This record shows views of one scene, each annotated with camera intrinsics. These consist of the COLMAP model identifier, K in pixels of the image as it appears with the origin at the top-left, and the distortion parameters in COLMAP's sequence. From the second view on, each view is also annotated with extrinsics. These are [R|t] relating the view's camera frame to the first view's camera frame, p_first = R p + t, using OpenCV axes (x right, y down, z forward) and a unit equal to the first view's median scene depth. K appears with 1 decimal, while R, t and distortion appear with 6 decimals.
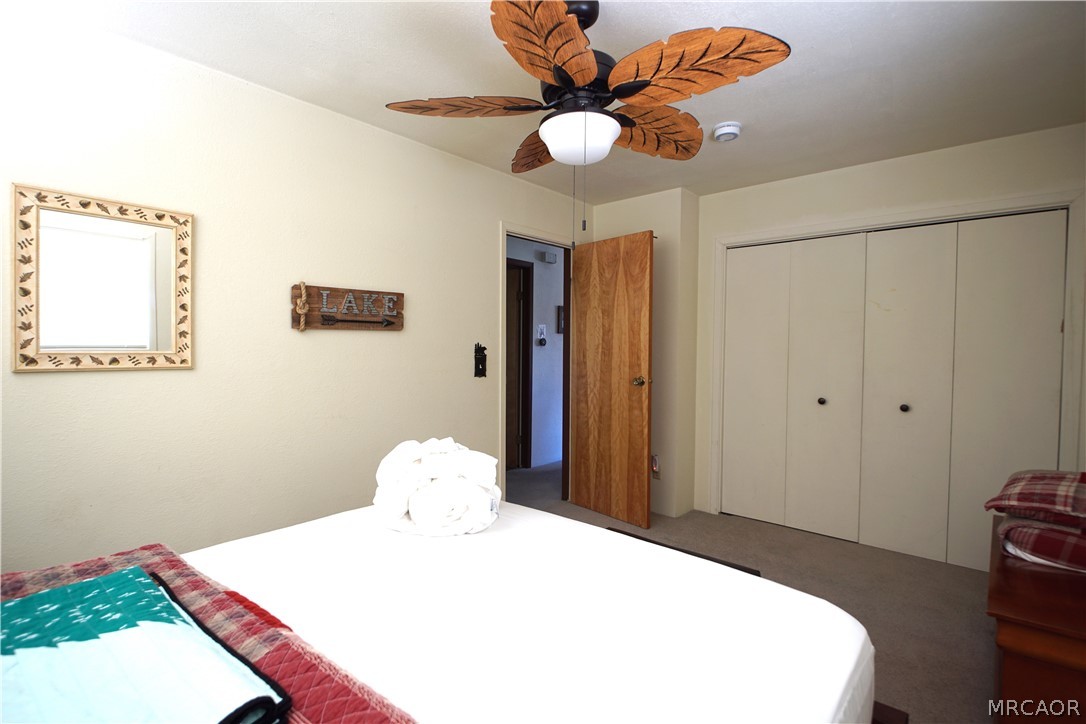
lens RADIAL K [[510.6, 0, 537.8], [0, 510.6, 361.8], [0, 0, 1]] dist [0.005499, -0.013613]
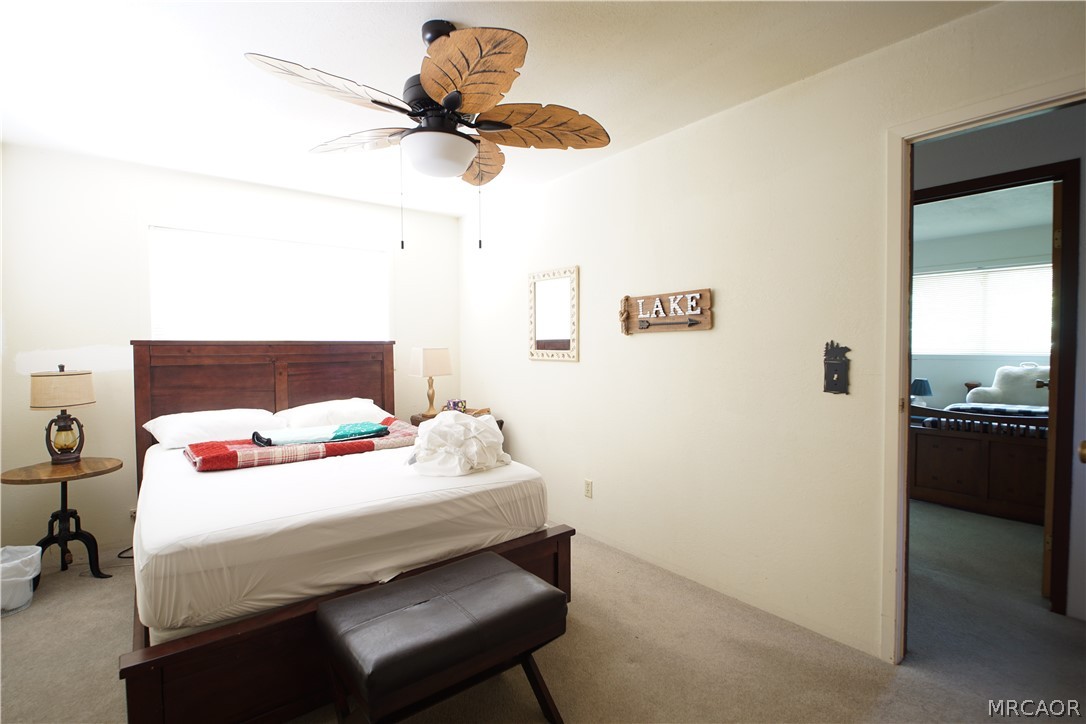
lens RADIAL K [[510.6, 0, 537.8], [0, 510.6, 361.8], [0, 0, 1]] dist [0.005499, -0.013613]
pose [[-0.175753, 0.022579, -0.984175, 0.712664], [-0.028933, 0.999187, 0.028090, -0.021512], [0.984009, 0.033412, -0.174957, 0.896577]]
